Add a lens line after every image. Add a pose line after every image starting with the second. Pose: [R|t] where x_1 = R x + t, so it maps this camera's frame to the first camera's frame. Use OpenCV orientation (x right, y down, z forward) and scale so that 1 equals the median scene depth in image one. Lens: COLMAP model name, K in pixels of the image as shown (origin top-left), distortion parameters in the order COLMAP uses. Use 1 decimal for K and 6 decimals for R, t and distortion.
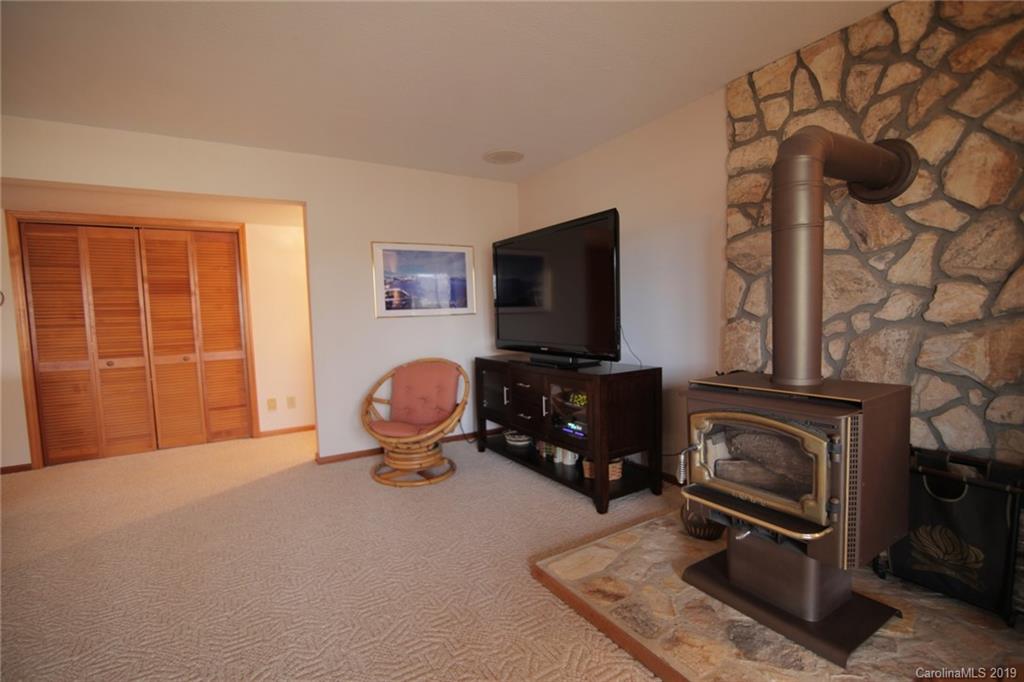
lens RADIAL K [[471.3, 0, 510.9], [0, 471.3, 346.3], [0, 0, 1]] dist [-0.017857, 0.000246]
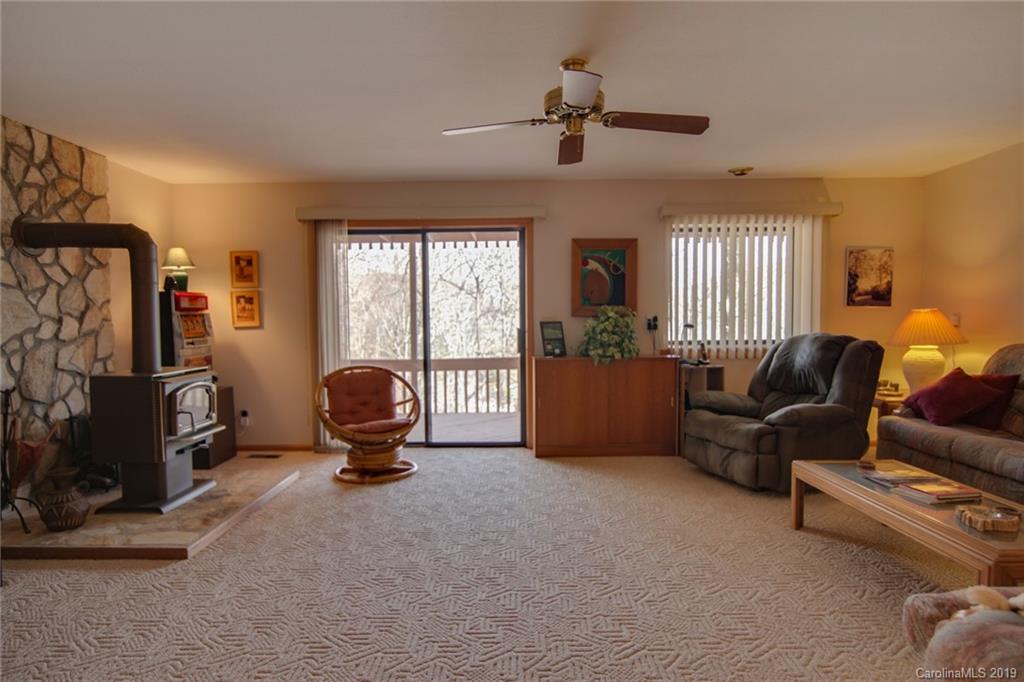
lens RADIAL K [[575.3, 0, 509.8], [0, 575.3, 343.8], [0, 0, 1]] dist [0.001545, 0.000012]
pose [[-0.845238, 0.021006, 0.533978, -1.432009], [0.077532, 0.993475, 0.083645, -0.080989], [-0.528737, 0.112100, -0.841351, 1.799125]]
